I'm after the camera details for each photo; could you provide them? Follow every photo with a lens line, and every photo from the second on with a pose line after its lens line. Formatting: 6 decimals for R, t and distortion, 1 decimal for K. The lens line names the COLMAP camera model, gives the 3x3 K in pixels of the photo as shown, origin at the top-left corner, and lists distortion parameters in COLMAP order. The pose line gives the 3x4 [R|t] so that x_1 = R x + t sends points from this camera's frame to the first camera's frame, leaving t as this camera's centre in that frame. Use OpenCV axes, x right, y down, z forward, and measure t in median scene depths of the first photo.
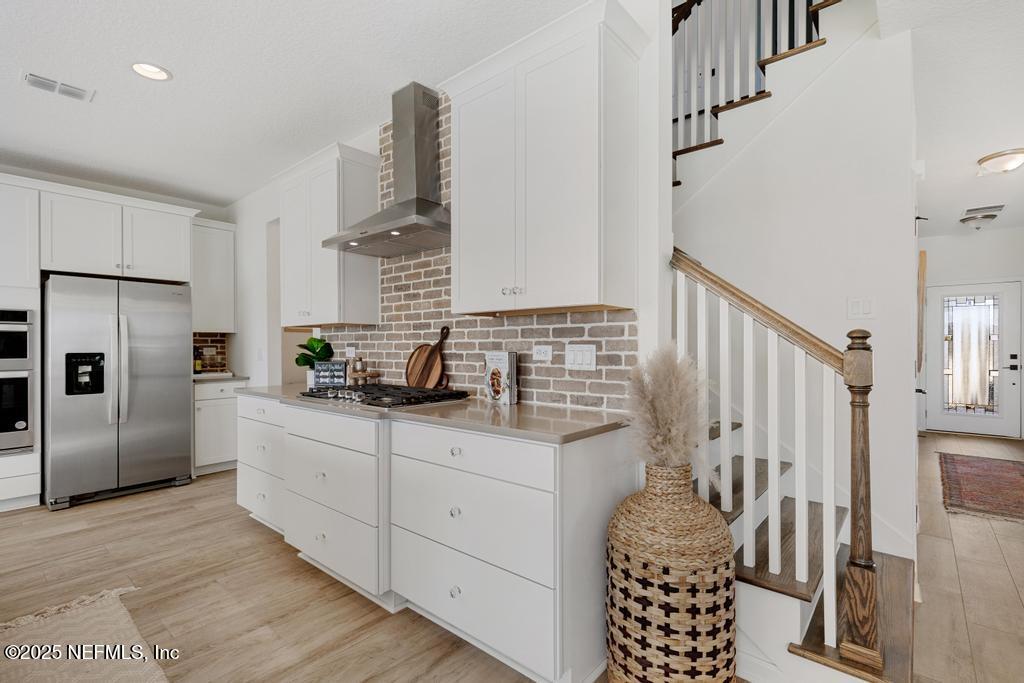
lens RADIAL K [[475.9, 0, 491.3], [0, 475.9, 347.3], [0, 0, 1]] dist [0.012910, -0.003284]
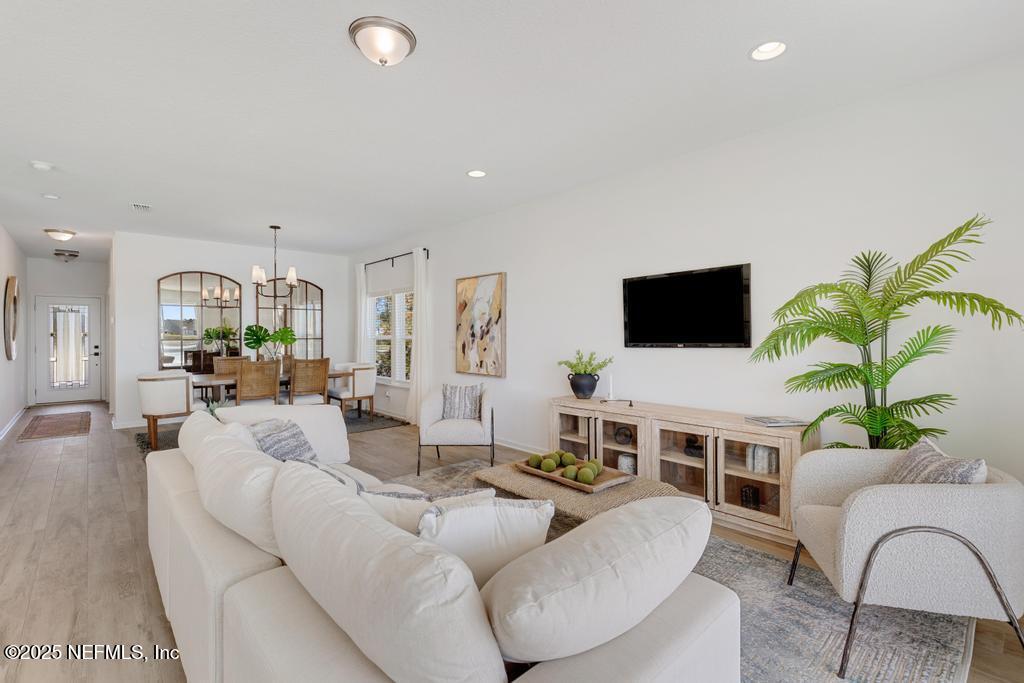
lens RADIAL K [[449.6, 0, 509.6], [0, 449.6, 337.1], [0, 0, 1]] dist [0.037049, 0.000192]
pose [[0.097732, -0.004951, 0.995200, -0.584834], [0.005325, 0.999976, 0.004452, -0.026287], [-0.995199, 0.004864, 0.097756, -1.020380]]
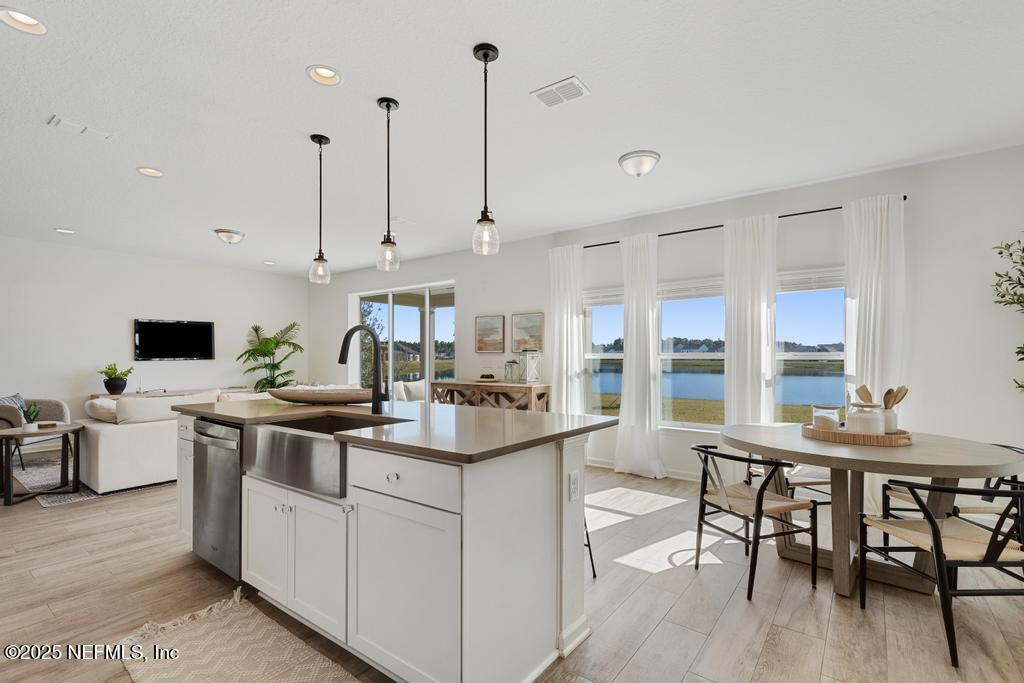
lens RADIAL K [[475.9, 0, 510.9], [0, 475.9, 360.4], [0, 0, 1]] dist [0.012910, -0.003284]
pose [[-0.997202, 0.001910, -0.074732, -0.866558], [0.001294, 0.999965, 0.008281, -0.006173], [0.074745, 0.008161, -0.997169, 1.296914]]
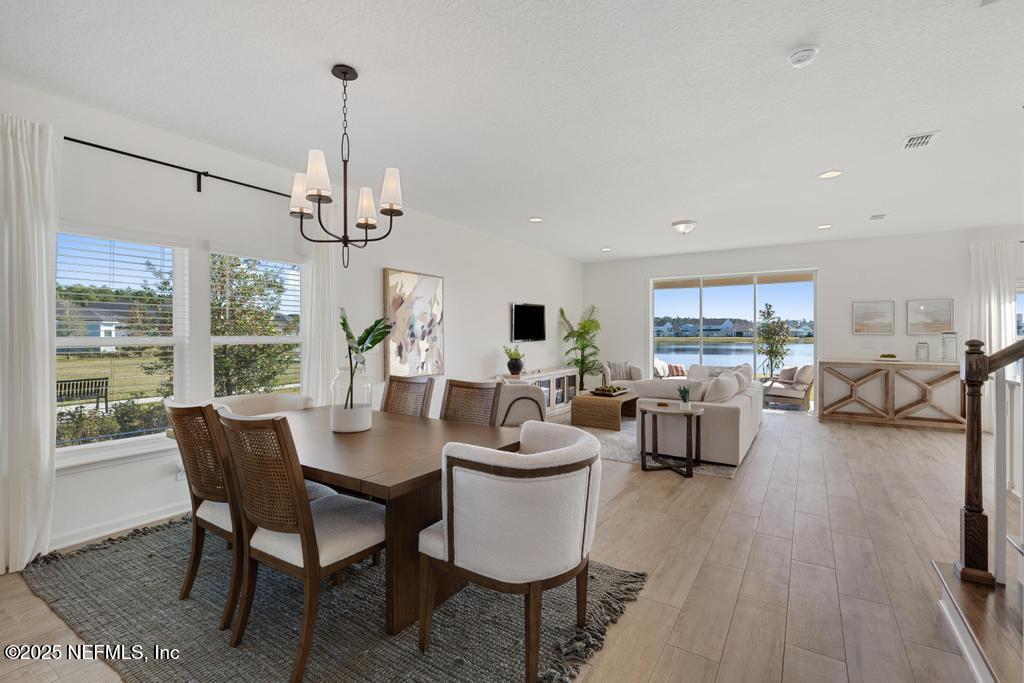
lens RADIAL K [[475.9, 0, 494.5], [0, 475.9, 329.6], [0, 0, 1]] dist [0.012910, -0.003284]
pose [[-0.991446, 0.002103, -0.130500, 1.243624], [0.003209, 0.999961, -0.008267, -0.033827], [0.130477, -0.008615, -0.991414, 1.228797]]
